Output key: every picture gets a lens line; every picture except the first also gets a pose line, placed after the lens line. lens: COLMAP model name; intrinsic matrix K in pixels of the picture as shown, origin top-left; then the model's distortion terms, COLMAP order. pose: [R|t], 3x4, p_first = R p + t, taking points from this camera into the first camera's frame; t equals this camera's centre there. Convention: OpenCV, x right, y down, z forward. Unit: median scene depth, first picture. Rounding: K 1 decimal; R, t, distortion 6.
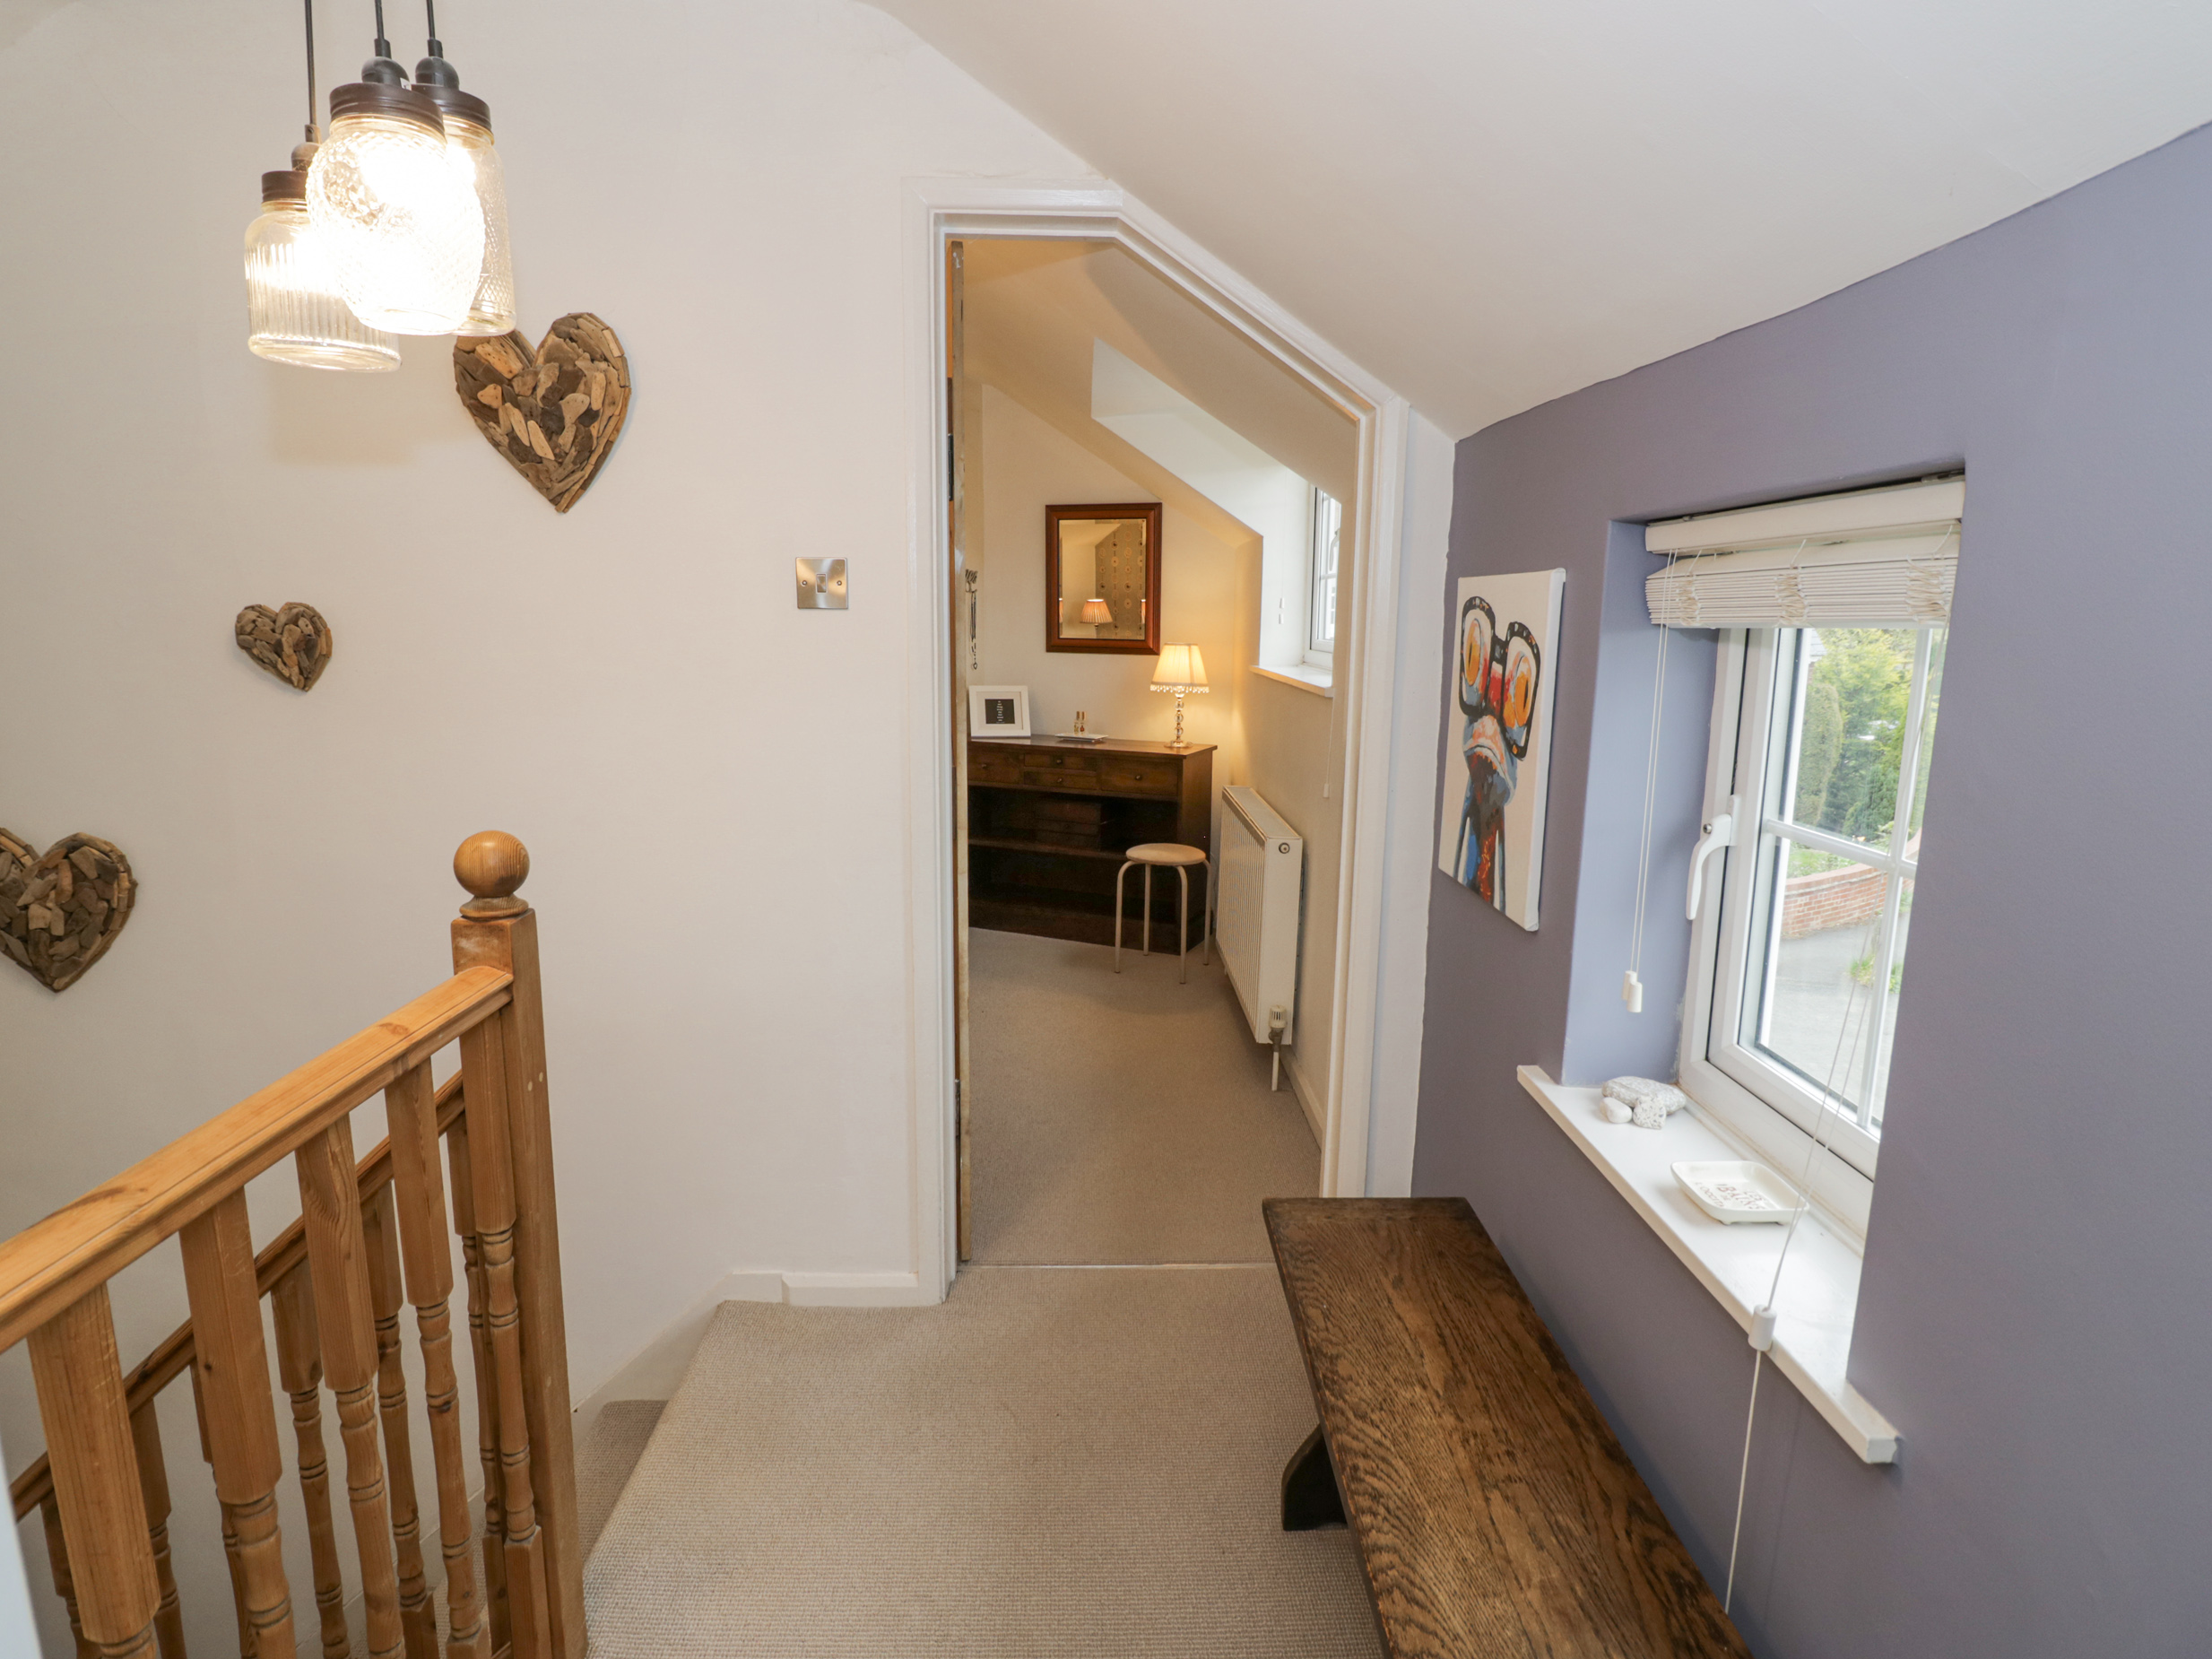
lens RADIAL K [[1220.8, 0, 1106.0], [0, 1220.8, 829.5], [0, 0, 1]] dist [-0.002826, -0.000752]
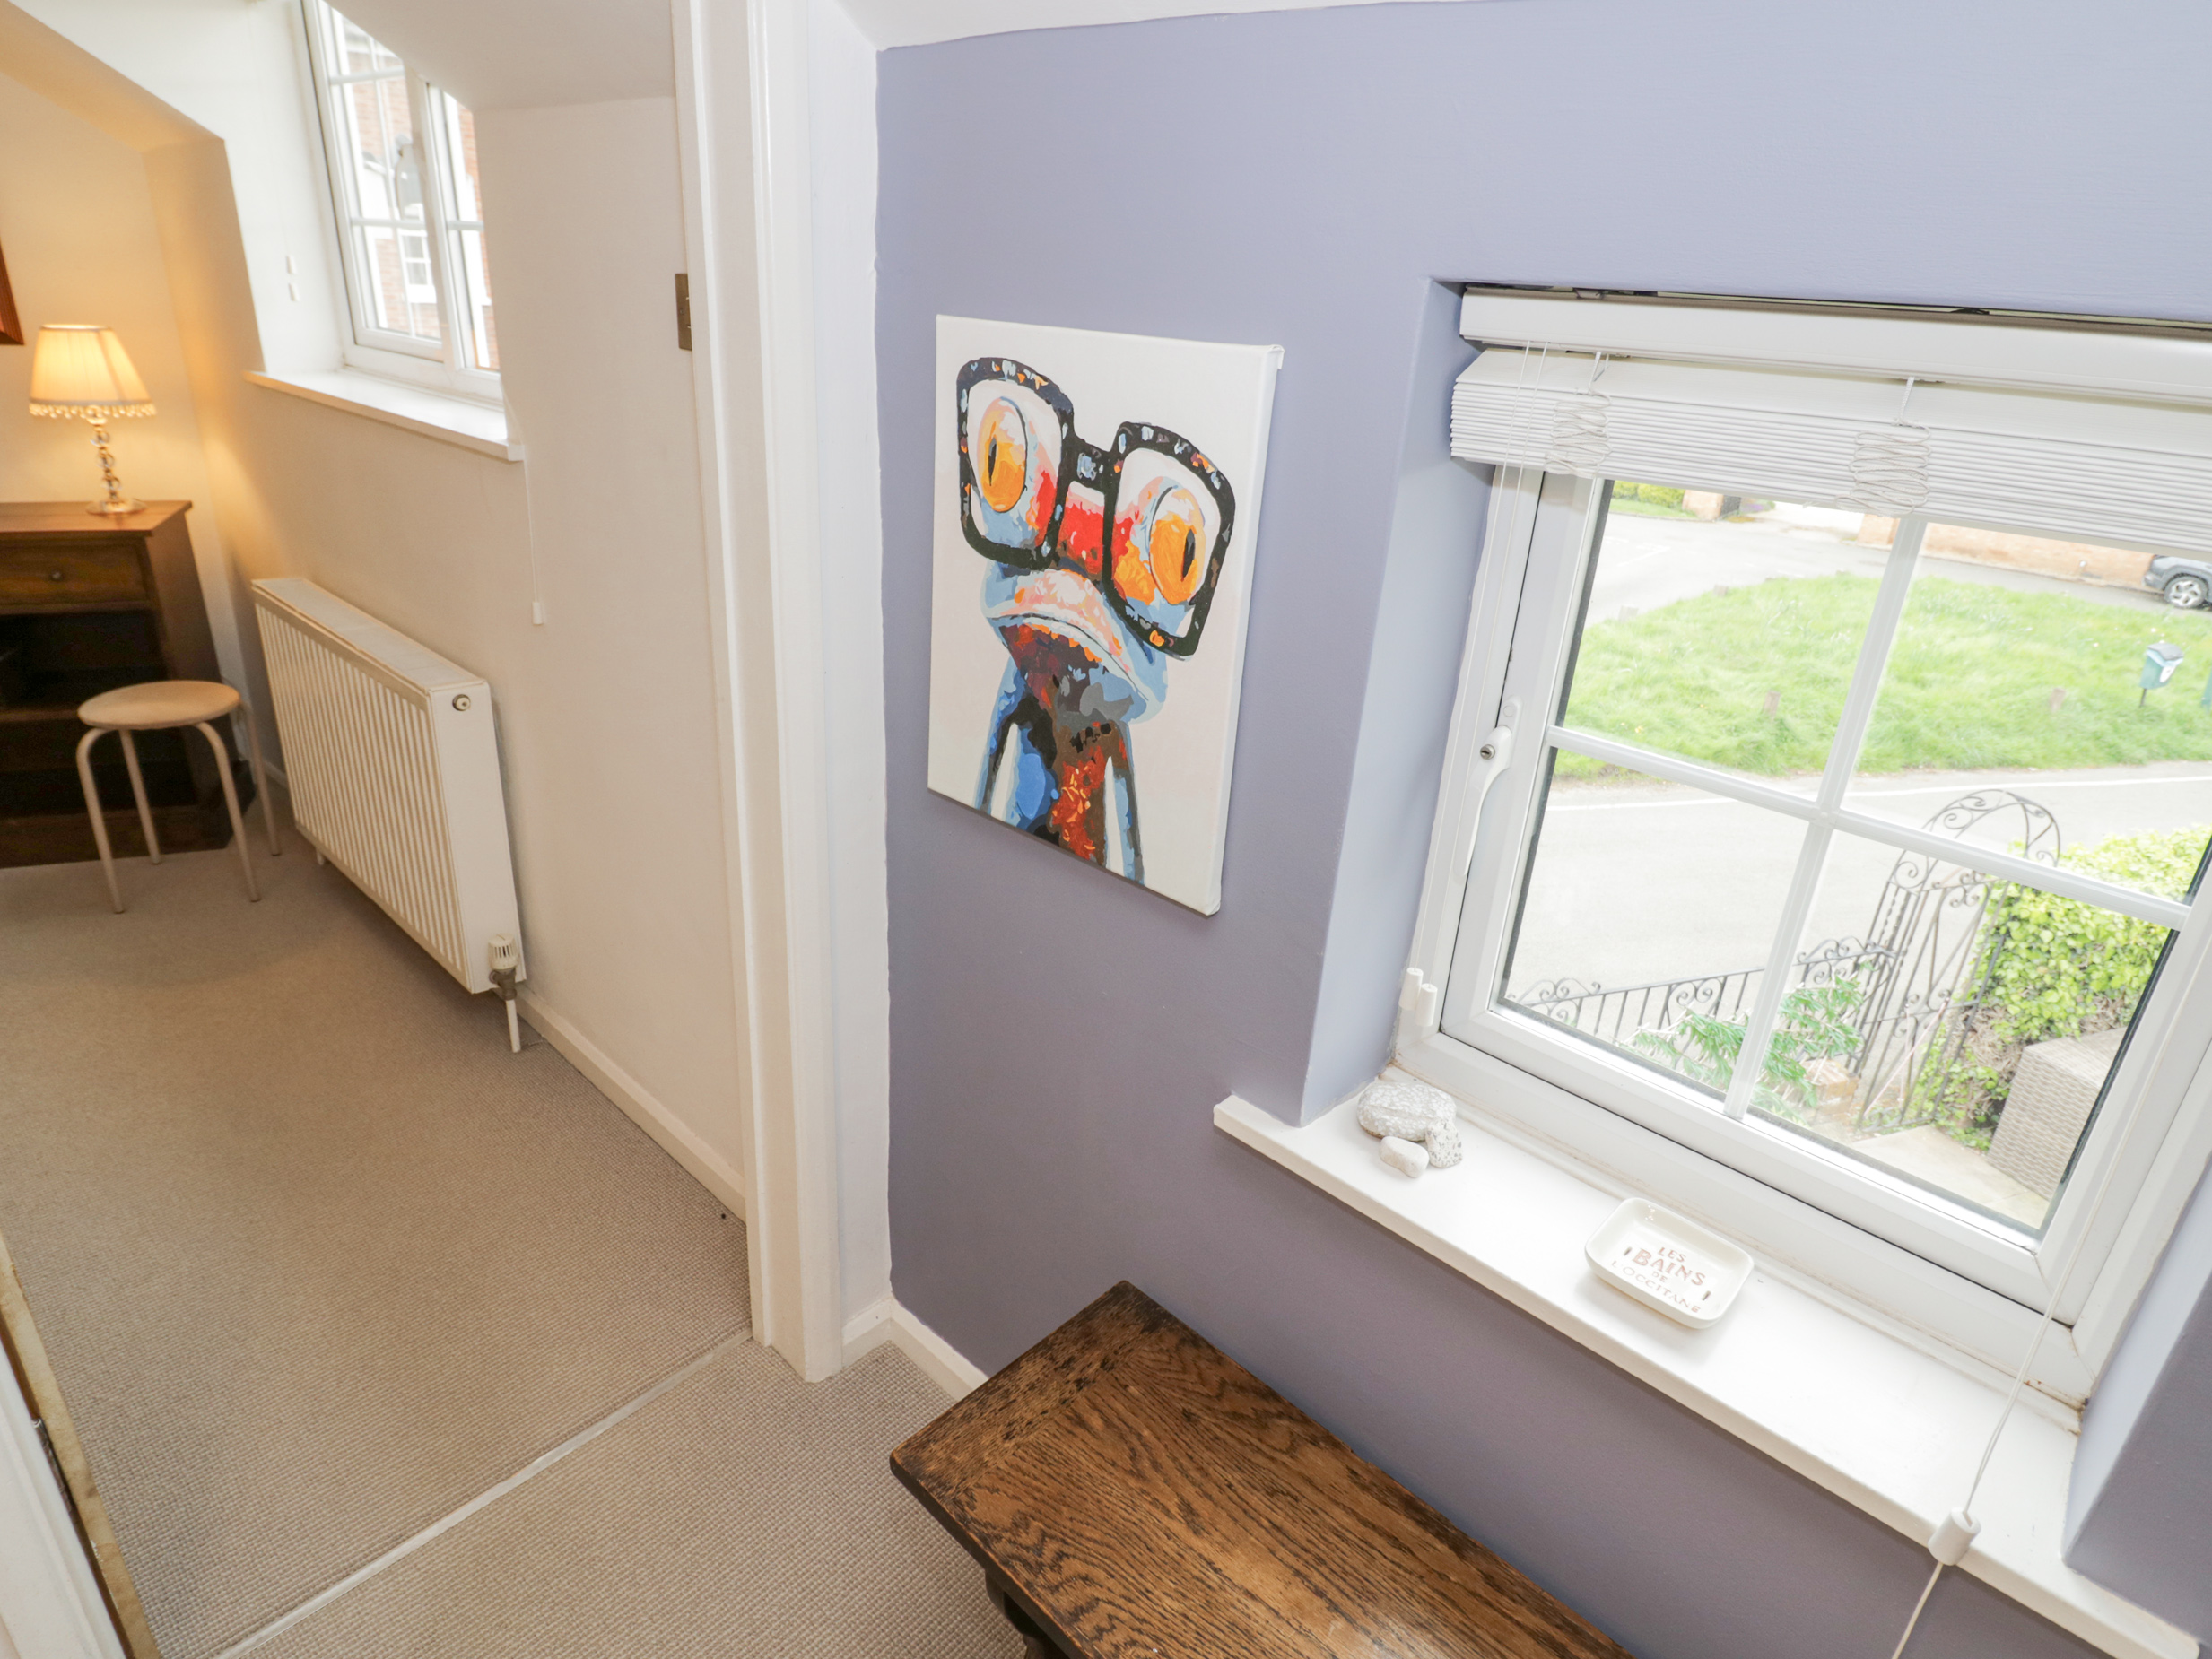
lens RADIAL K [[1265.4, 0, 1111.6], [0, 1265.4, 804.8], [0, 0, 1]] dist [0.002892, -0.017356]
pose [[0.695147, -0.253140, 0.672822, -0.096953], [0.077551, 0.956894, 0.279893, -0.120978], [-0.714672, -0.142389, 0.684814, 0.412291]]
